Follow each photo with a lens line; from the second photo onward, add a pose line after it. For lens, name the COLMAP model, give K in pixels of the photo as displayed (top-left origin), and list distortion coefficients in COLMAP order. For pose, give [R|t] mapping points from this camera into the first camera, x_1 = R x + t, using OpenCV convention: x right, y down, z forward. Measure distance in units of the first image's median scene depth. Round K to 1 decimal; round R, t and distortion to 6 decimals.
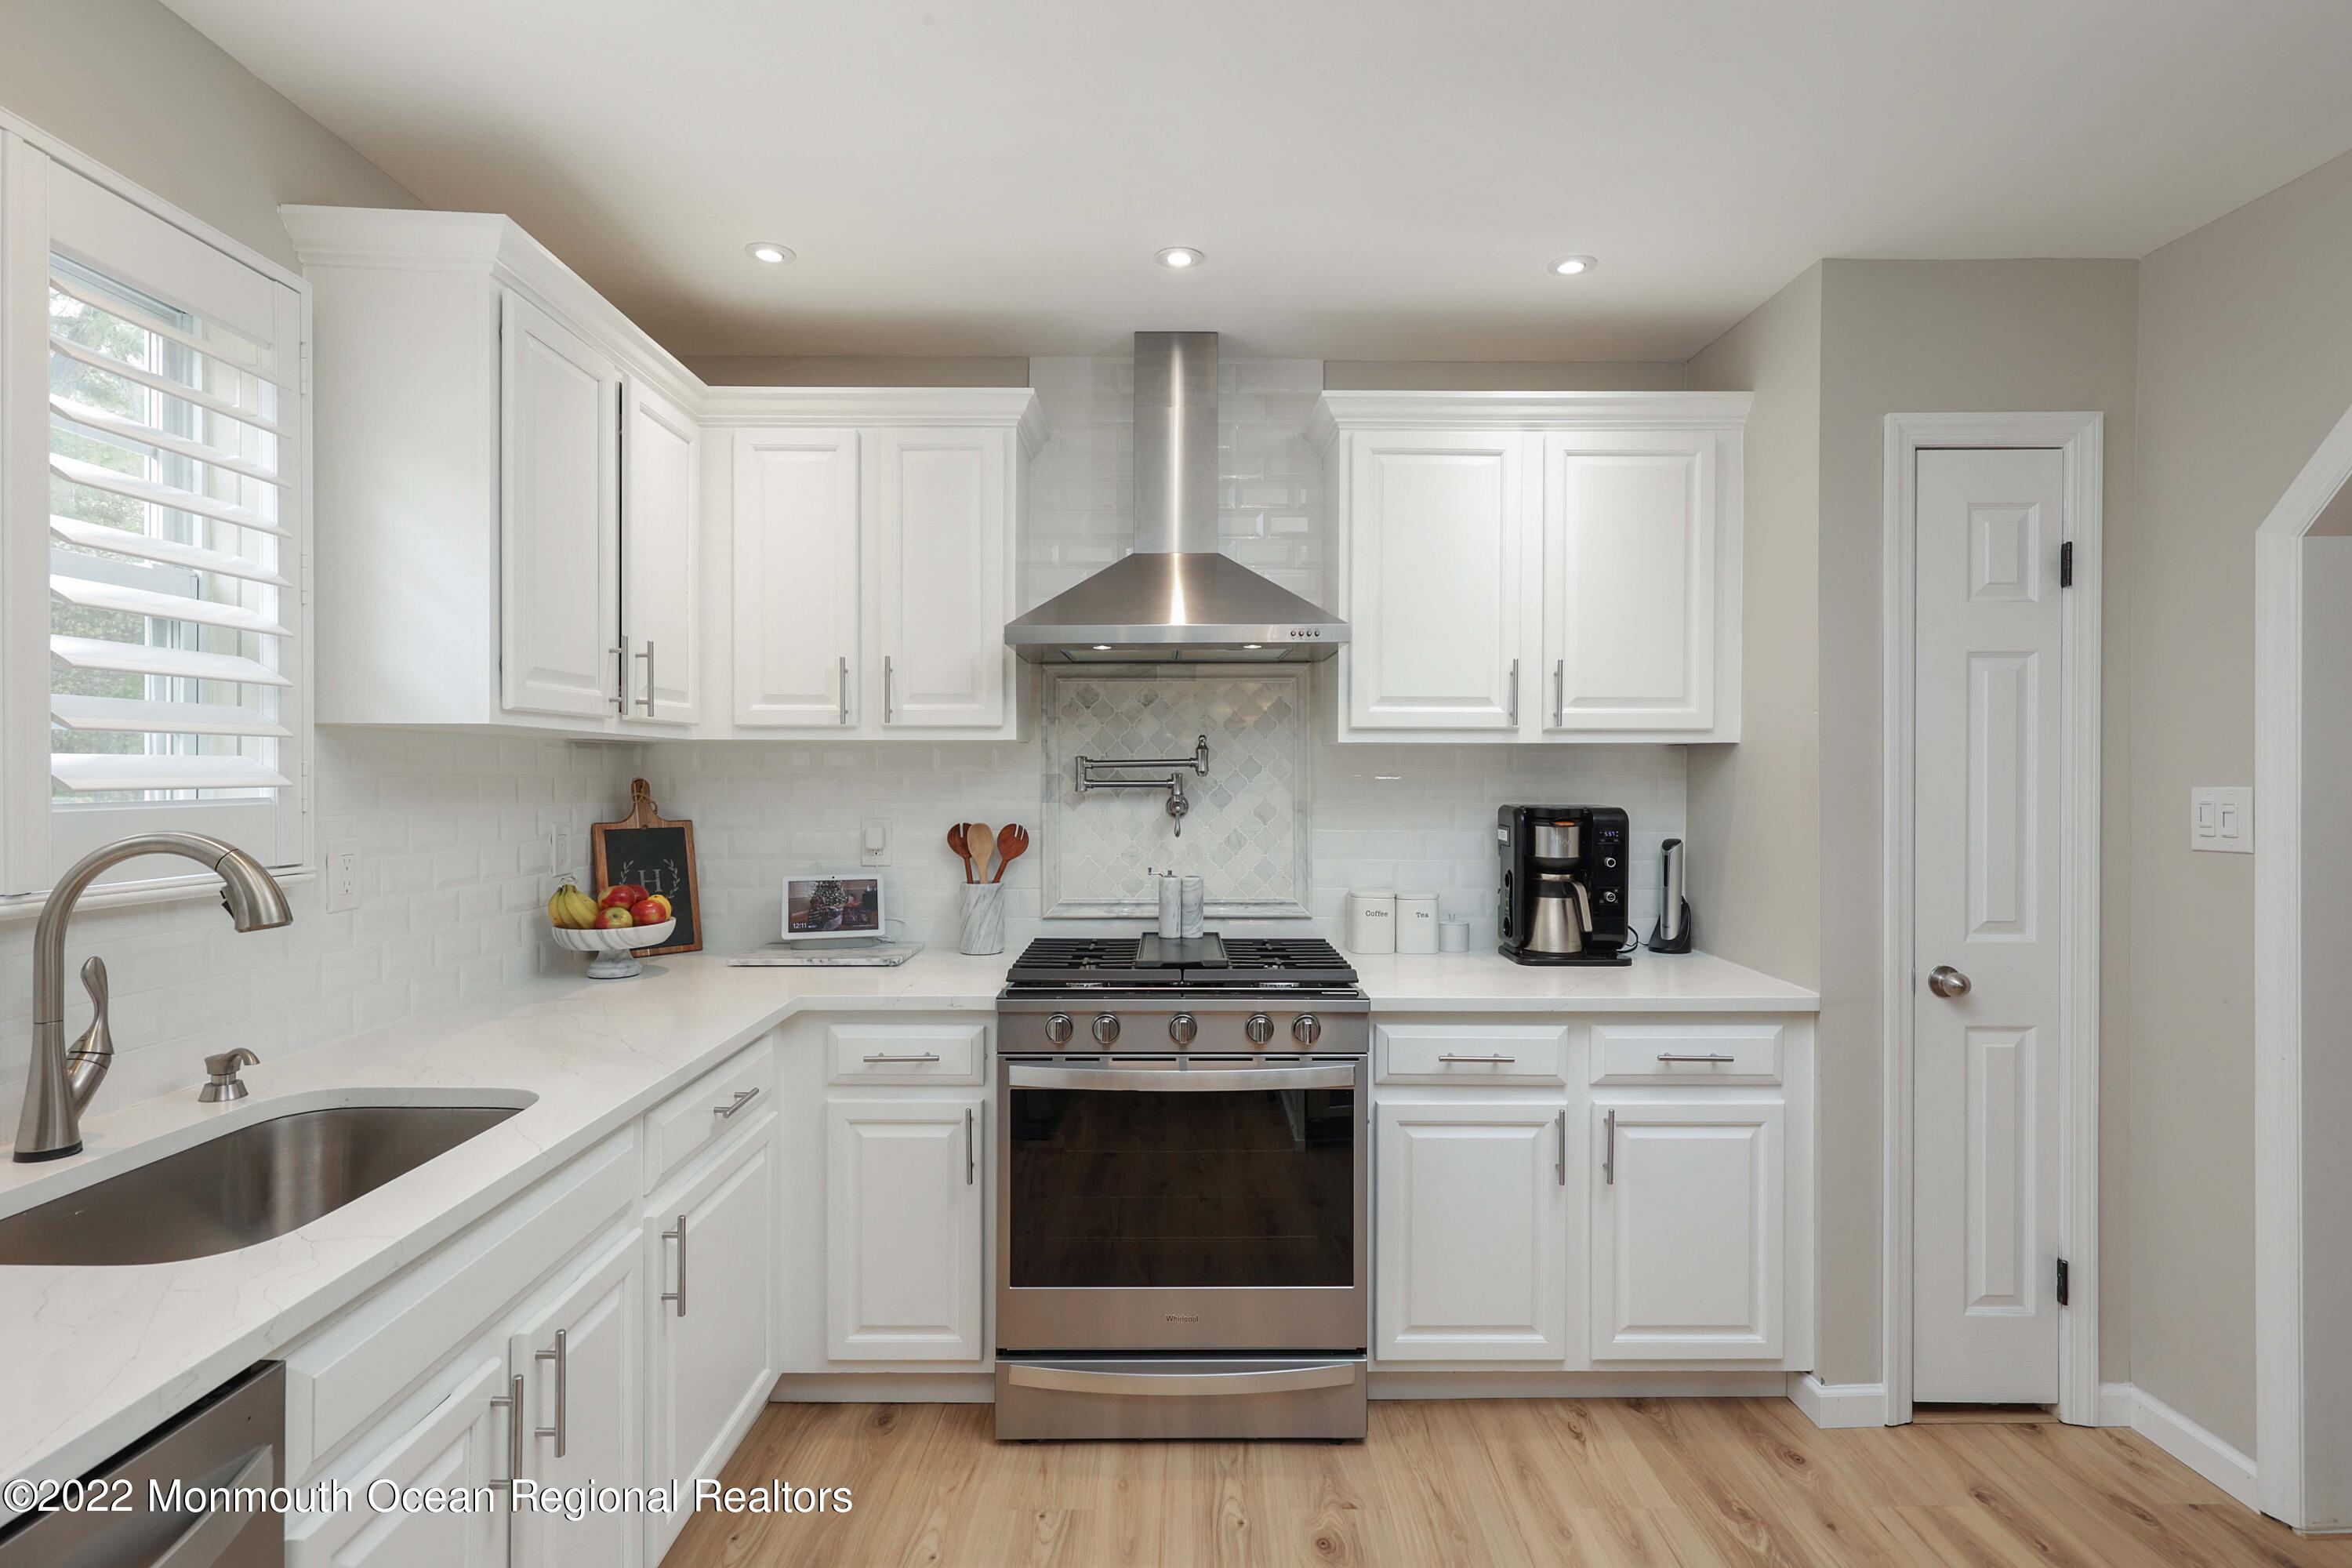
lens RADIAL K [[1177.9, 0, 1165.9], [0, 1177.9, 781.3], [0, 0, 1]] dist [0.000482, -0.000760]
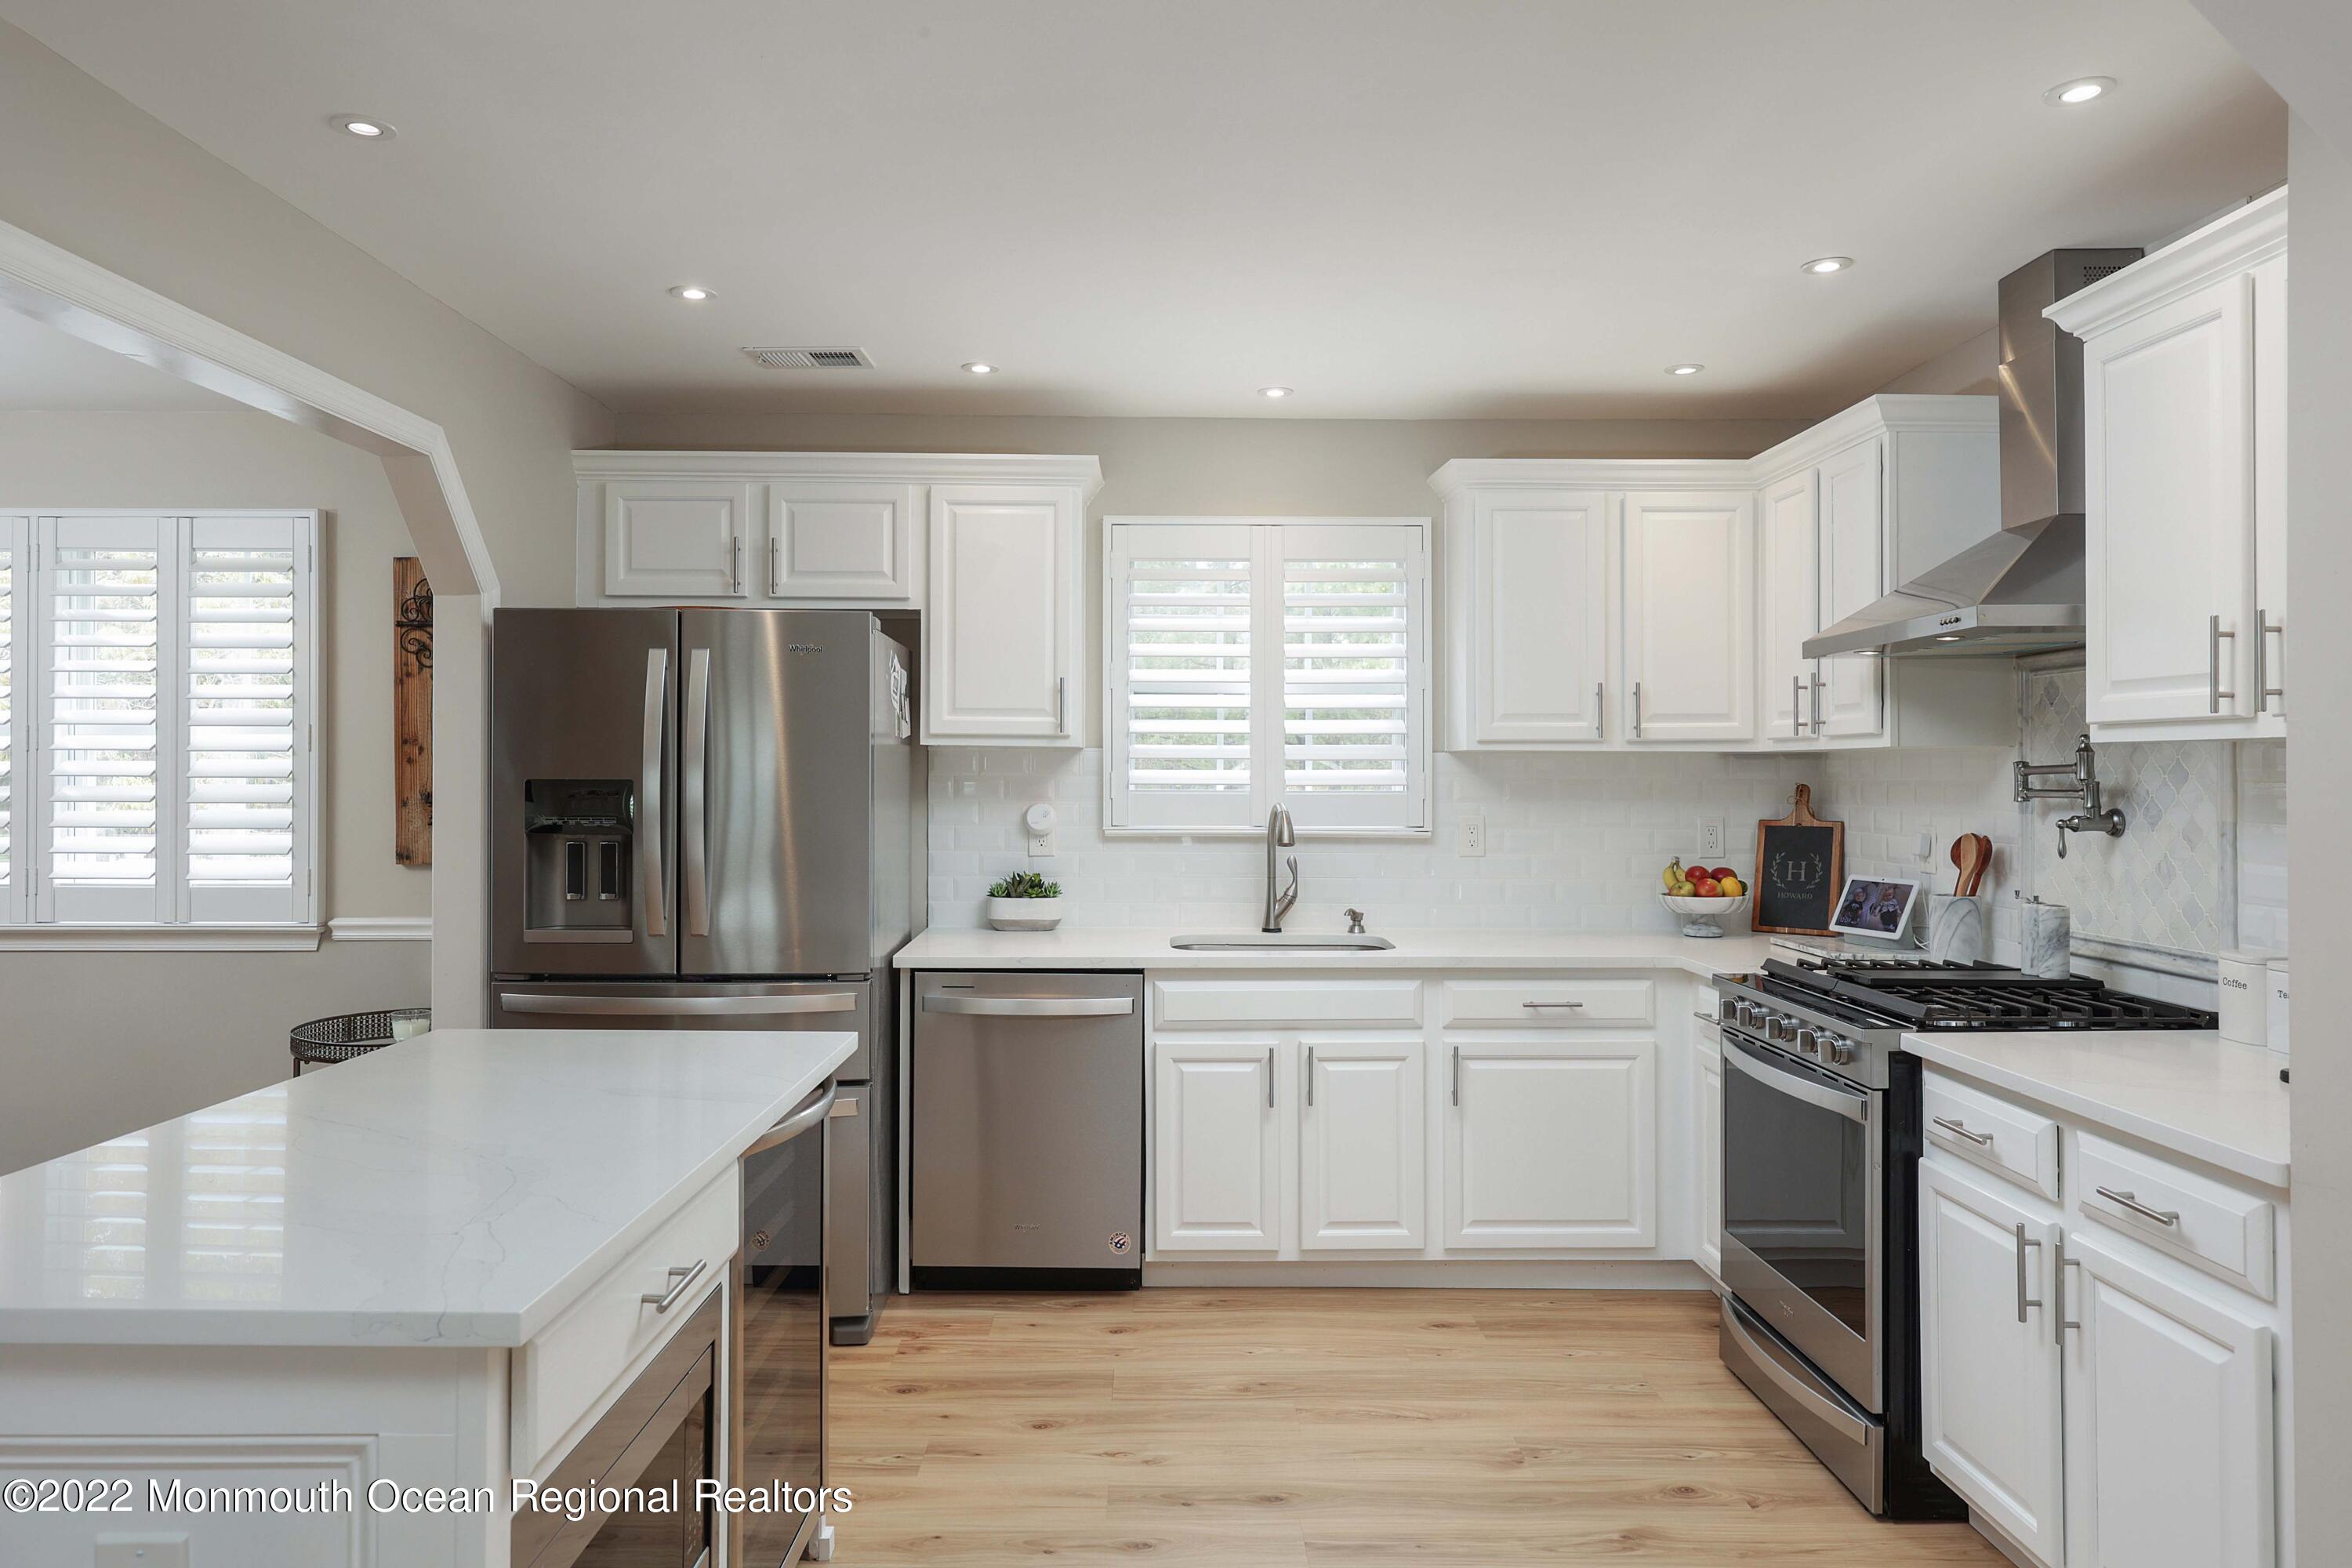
lens RADIAL K [[1556.4, 0, 1184.7], [0, 1556.4, 787.7], [0, 0, 1]] dist [0.006717, 0.002578]
pose [[0.021900, 0.008574, -0.999723, 1.206406], [-0.007875, 0.999934, 0.008404, -0.007400], [0.999729, 0.007689, 0.021966, 0.388168]]
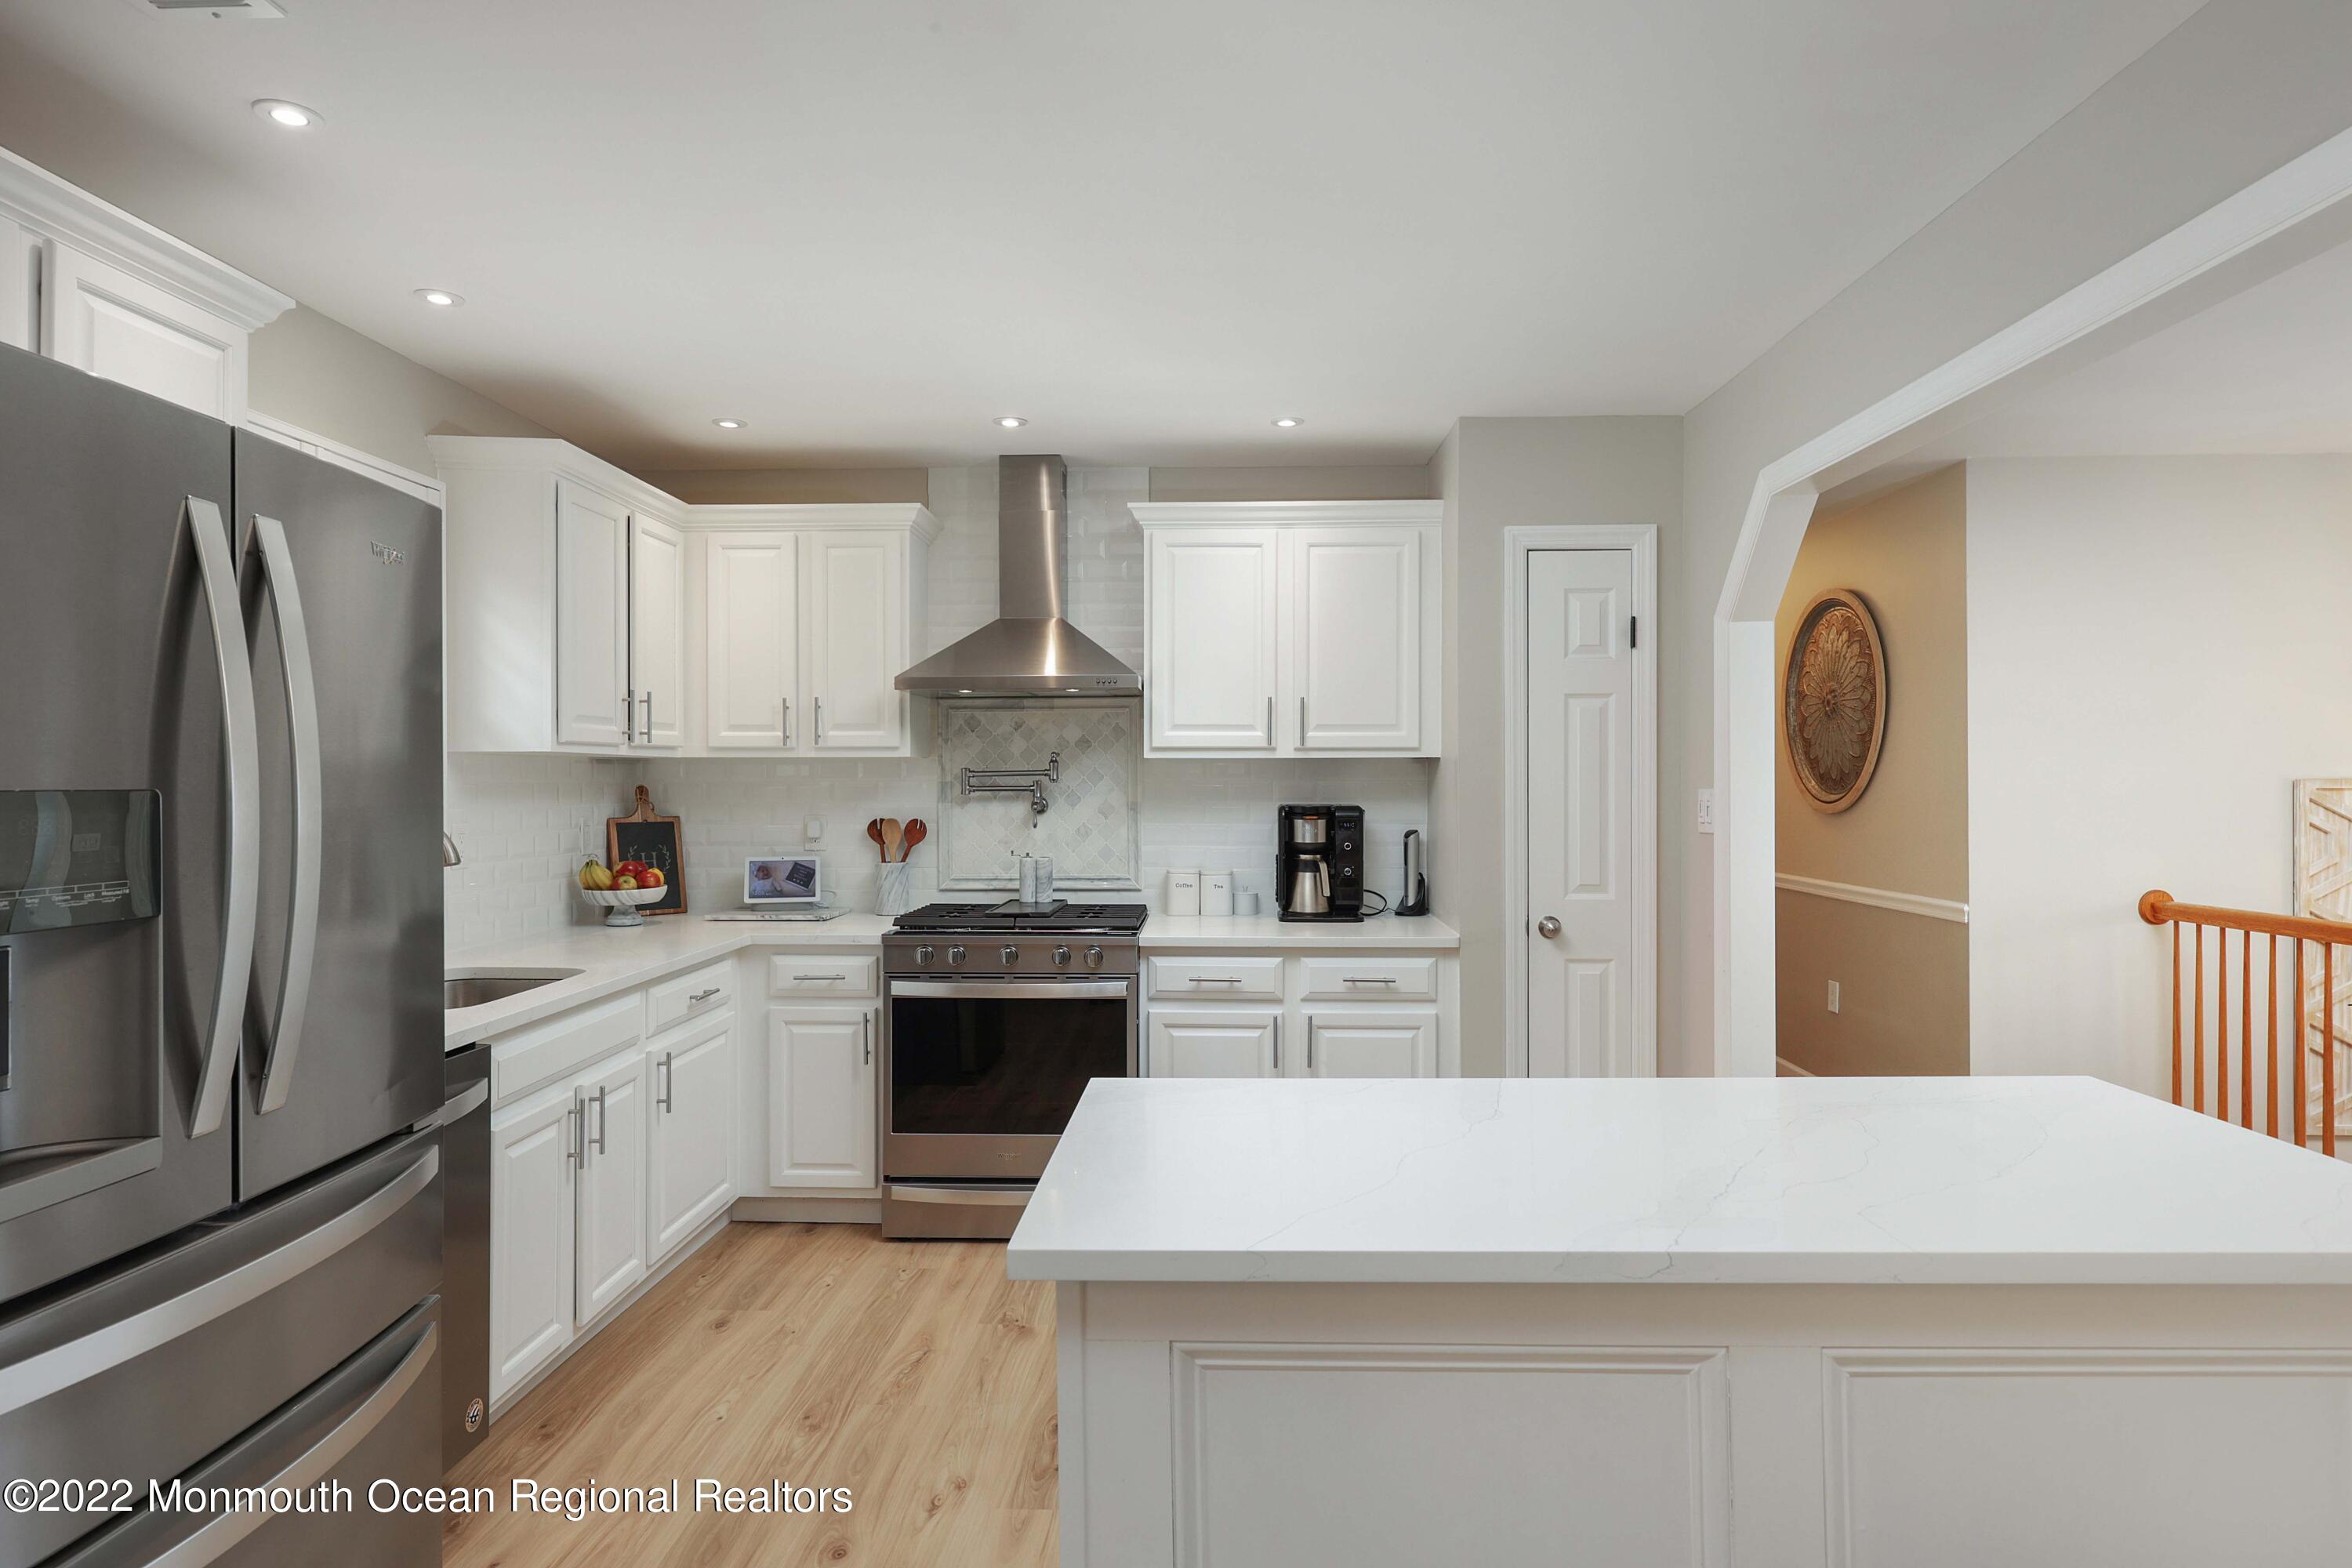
lens RADIAL K [[1325.7, 0, 1164.4], [0, 1325.7, 785.6], [0, 0, 1]] dist [0.001587, -0.000424]
pose [[0.999160, -0.001833, -0.040934, 0.240925], [0.001795, 0.999998, -0.000964, 0.000728], [0.040936, 0.000889, 0.999161, -0.554679]]
